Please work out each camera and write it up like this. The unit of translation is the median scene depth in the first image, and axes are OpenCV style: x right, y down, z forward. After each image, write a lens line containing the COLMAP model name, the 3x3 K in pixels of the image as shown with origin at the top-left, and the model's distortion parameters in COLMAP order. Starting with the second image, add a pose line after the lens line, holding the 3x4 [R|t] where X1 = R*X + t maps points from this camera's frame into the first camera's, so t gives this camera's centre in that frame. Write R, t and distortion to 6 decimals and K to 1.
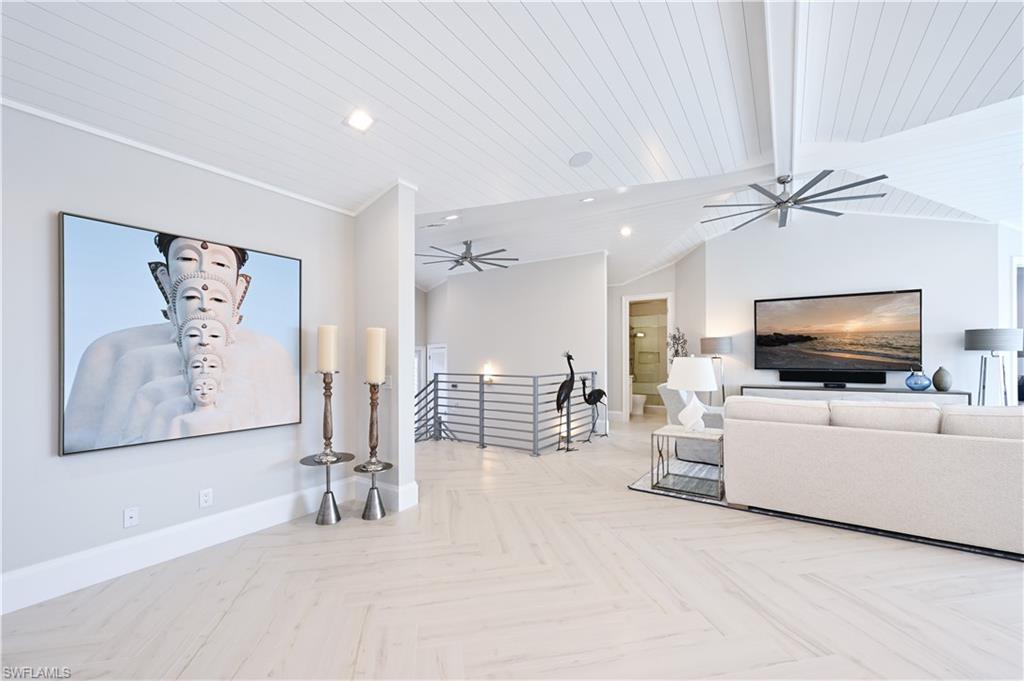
lens RADIAL K [[412.3, 0, 511.0], [0, 412.3, 363.2], [0, 0, 1]] dist [0.000767, 0.000083]
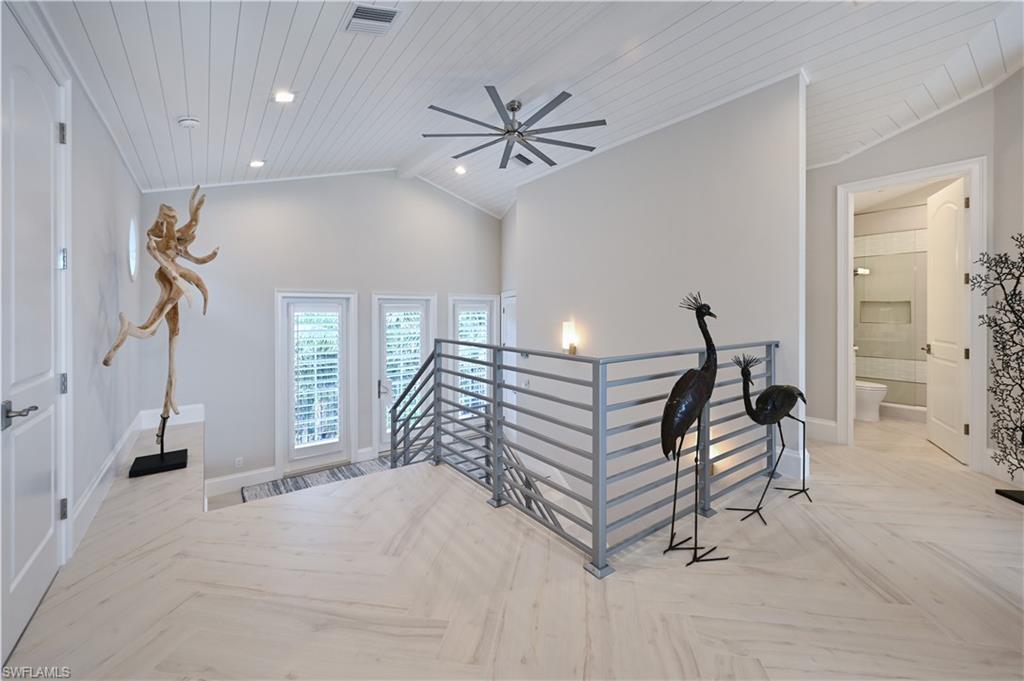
lens RADIAL K [[414.4, 0, 518.9], [0, 414.4, 312.3], [0, 0, 1]] dist [0.010476, -0.000061]
pose [[0.942152, 0.001068, -0.335184, 0.100073], [-0.004244, 0.999953, -0.008743, -0.007148], [0.335159, 0.009660, 0.942112, 0.513919]]
